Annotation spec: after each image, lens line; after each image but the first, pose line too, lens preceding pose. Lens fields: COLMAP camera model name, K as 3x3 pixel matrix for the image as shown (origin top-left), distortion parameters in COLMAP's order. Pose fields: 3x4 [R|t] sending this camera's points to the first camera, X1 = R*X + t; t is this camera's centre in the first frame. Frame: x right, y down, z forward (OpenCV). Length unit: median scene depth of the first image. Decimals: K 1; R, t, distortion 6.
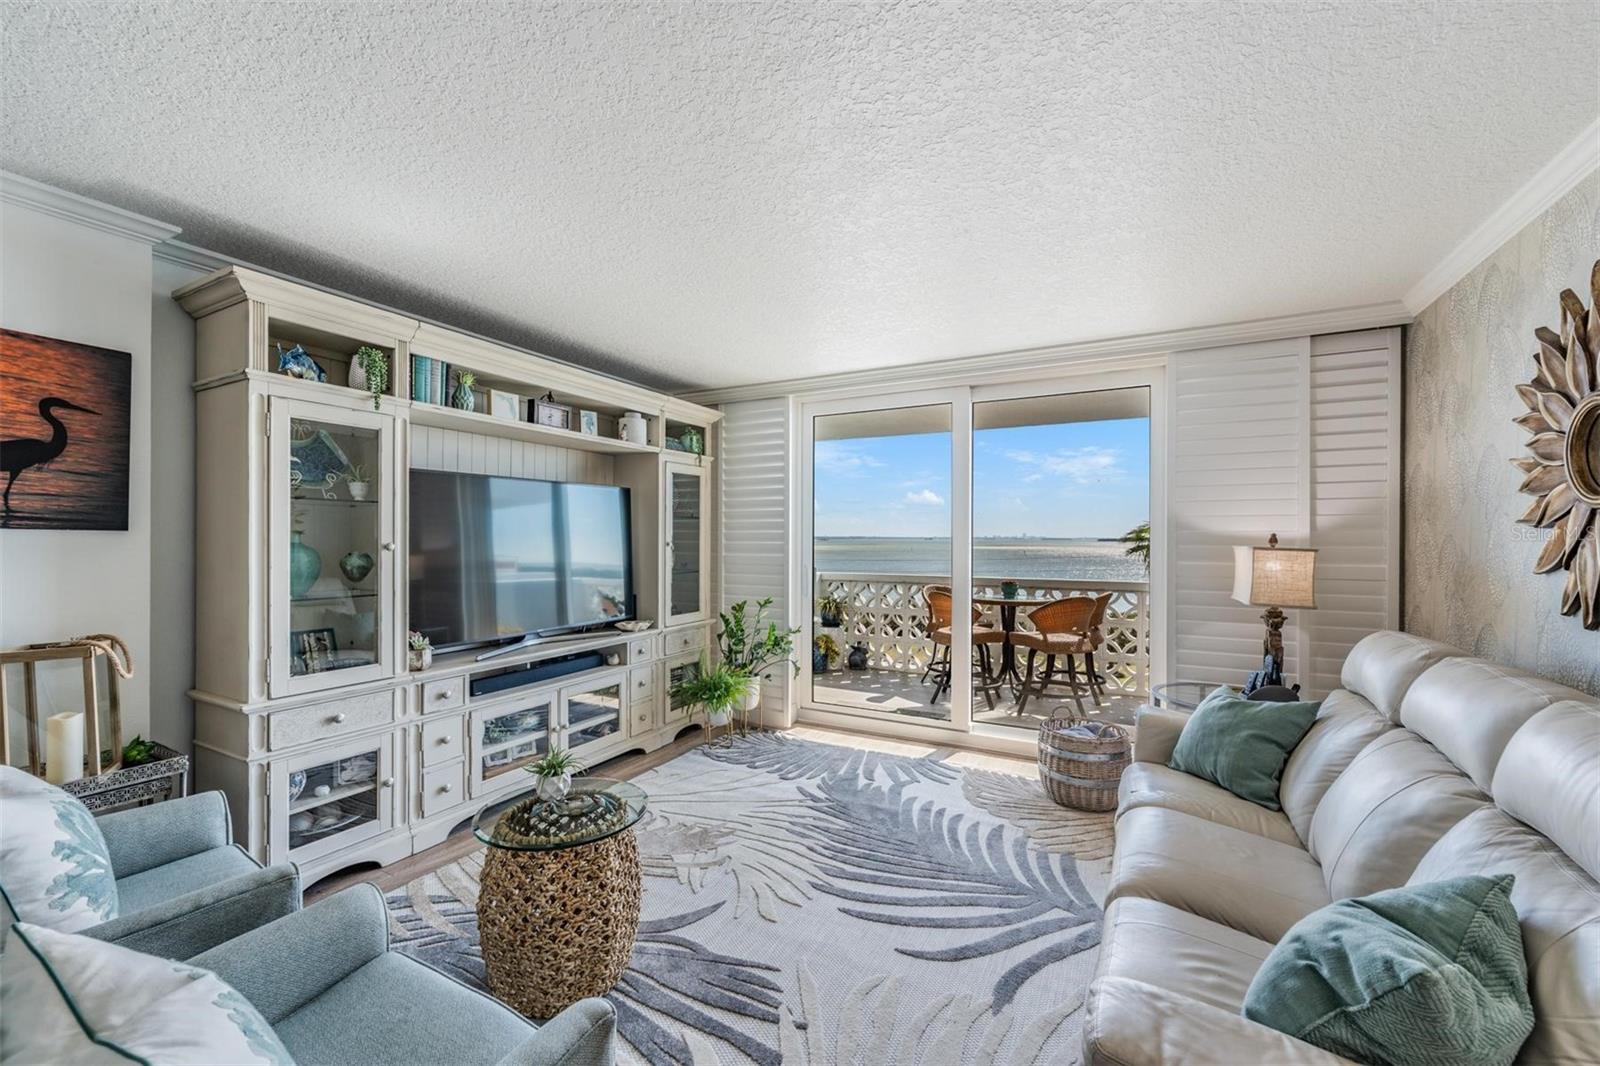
lens RADIAL K [[643.8, 0, 800.0], [0, 643.8, 533.0], [0, 0, 1]] dist [0.003927, -0.000360]
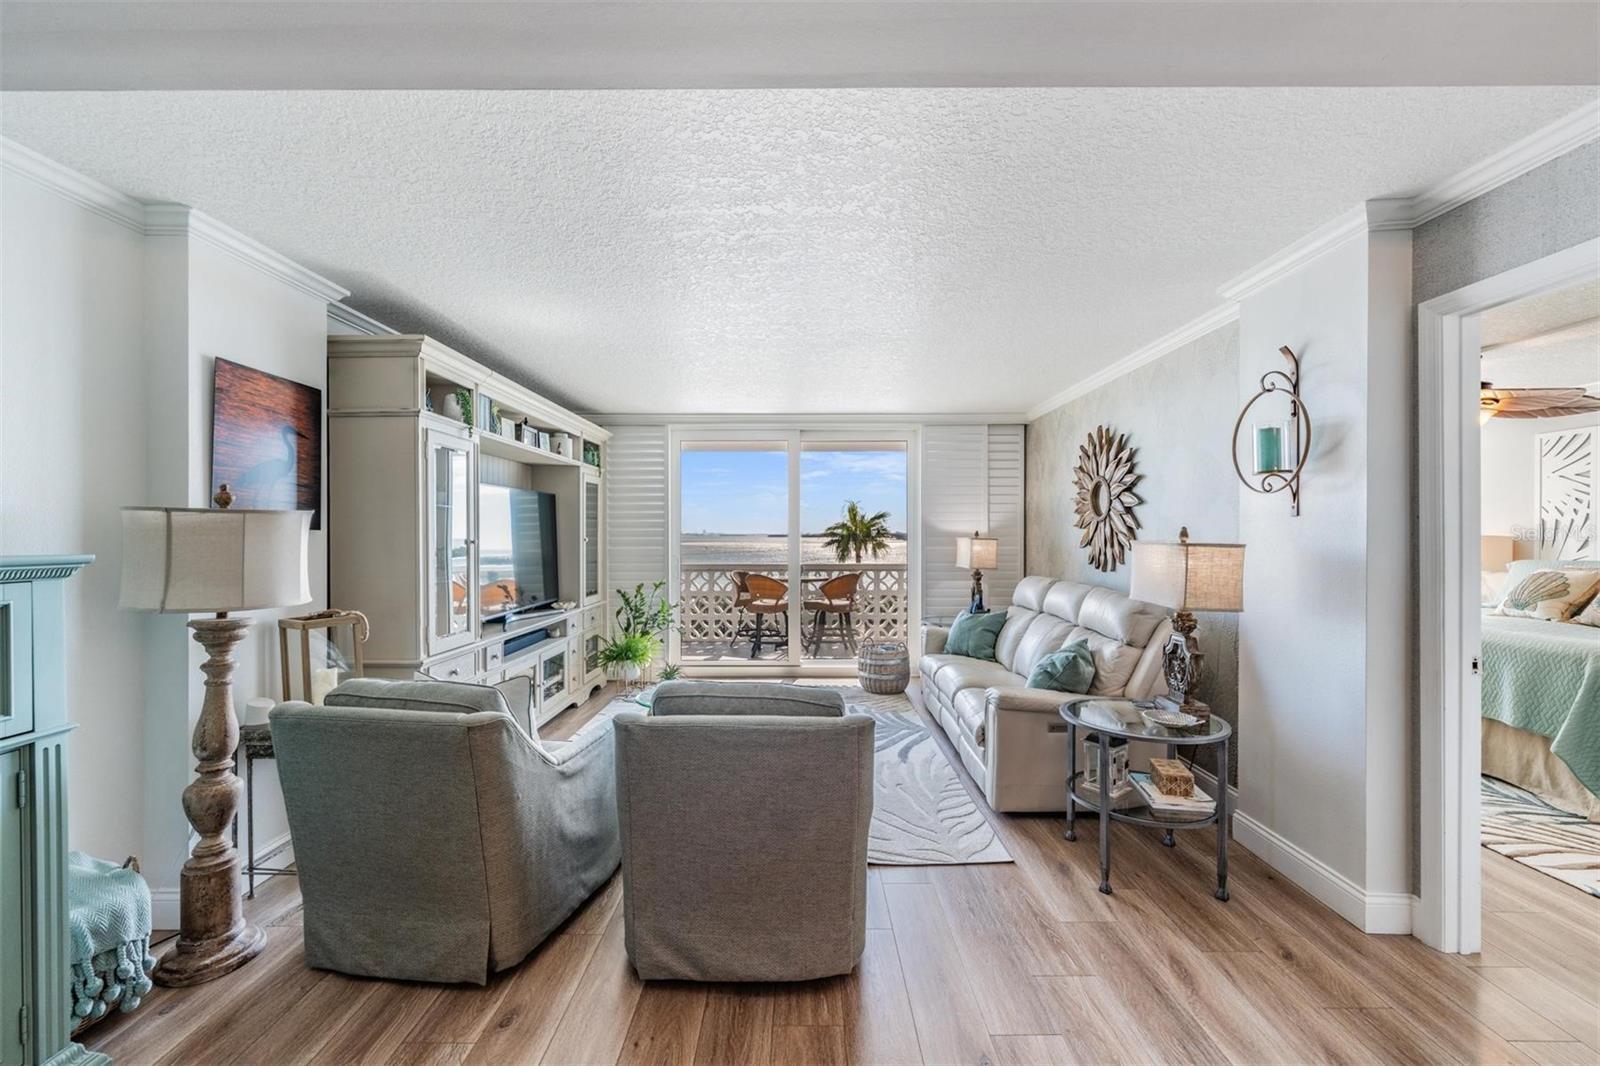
lens RADIAL K [[648.4, 0, 798.7], [0, 648.4, 531.0], [0, 0, 1]] dist [0.006326, -0.004800]
pose [[0.883600, -0.001149, 0.468242, -0.589274], [0.000038, 0.999997, 0.002382, -0.003350], [-0.468243, -0.002087, 0.883597, -0.412864]]
